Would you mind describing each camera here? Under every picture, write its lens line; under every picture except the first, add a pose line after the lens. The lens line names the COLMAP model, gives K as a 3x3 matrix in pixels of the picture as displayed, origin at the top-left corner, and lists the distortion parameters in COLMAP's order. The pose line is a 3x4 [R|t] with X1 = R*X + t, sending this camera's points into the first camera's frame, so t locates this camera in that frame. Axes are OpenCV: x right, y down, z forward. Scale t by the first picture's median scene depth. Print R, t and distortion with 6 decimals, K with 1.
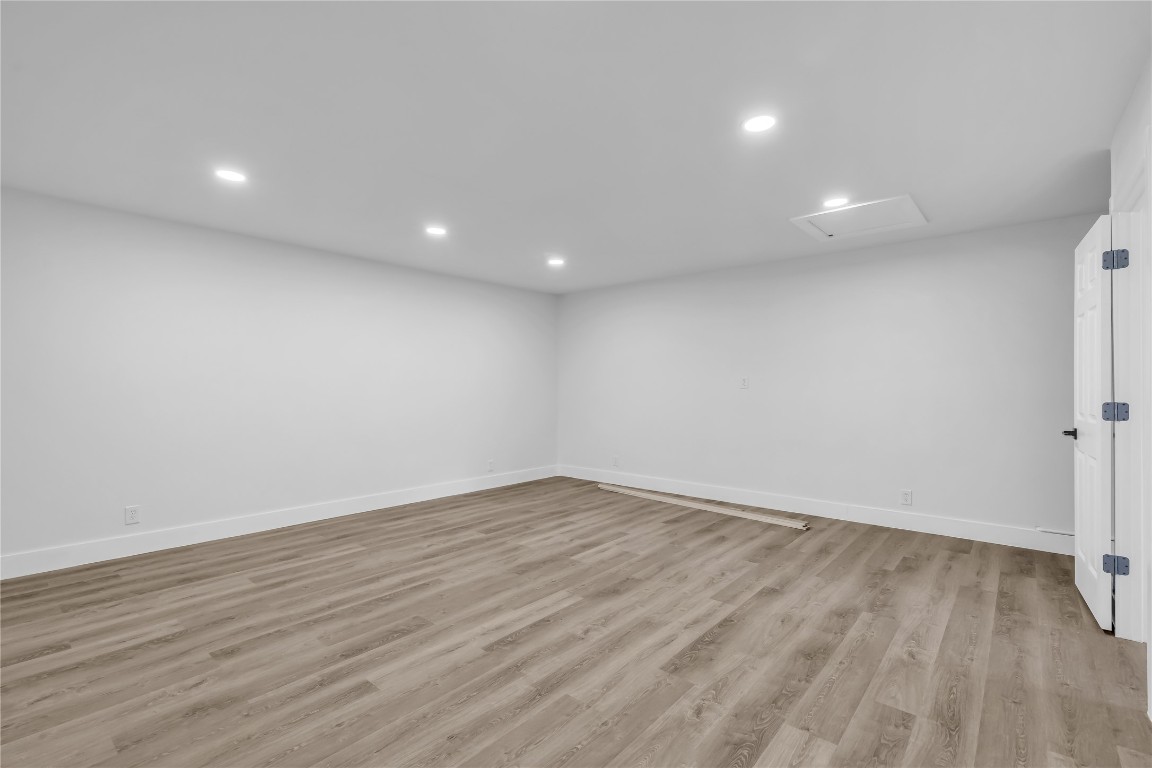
lens RADIAL K [[521.3, 0, 568.9], [0, 521.3, 384.3], [0, 0, 1]] dist [-0.001747, 0.001457]
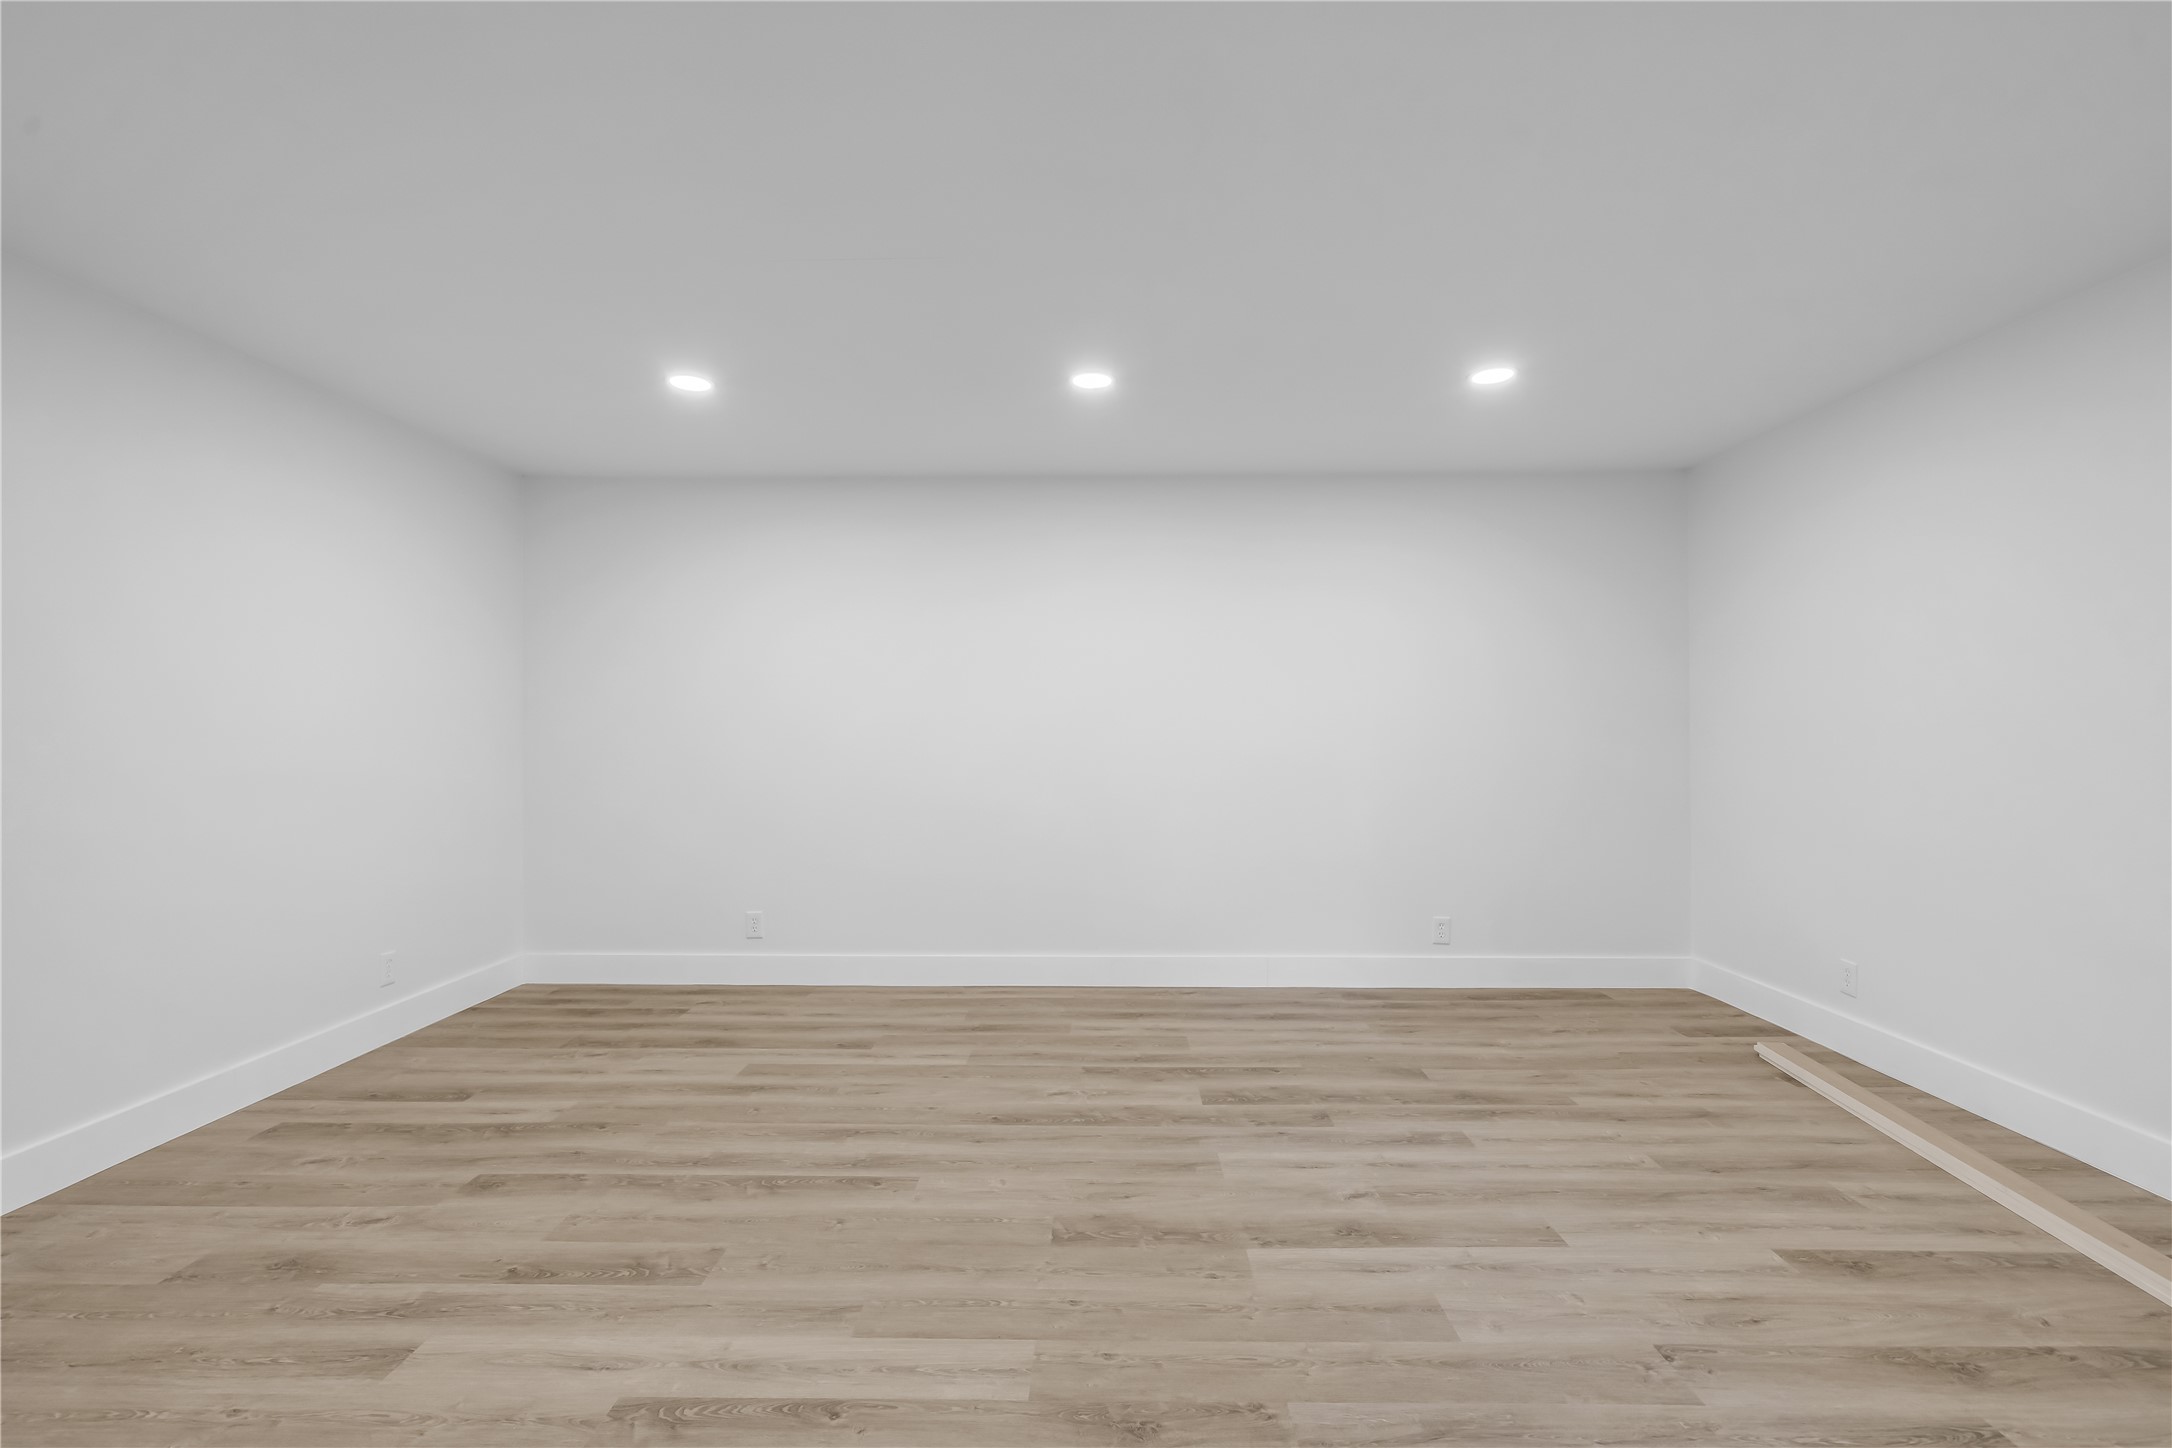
lens RADIAL K [[982.9, 0, 1085.7], [0, 982.9, 729.5], [0, 0, 1]] dist [-0.001747, 0.001457]
pose [[0.646229, -0.003970, -0.763133, 0.445410], [0.006068, 0.999982, -0.000064, 0.002493], [0.763119, -0.004589, 0.646241, 0.561542]]
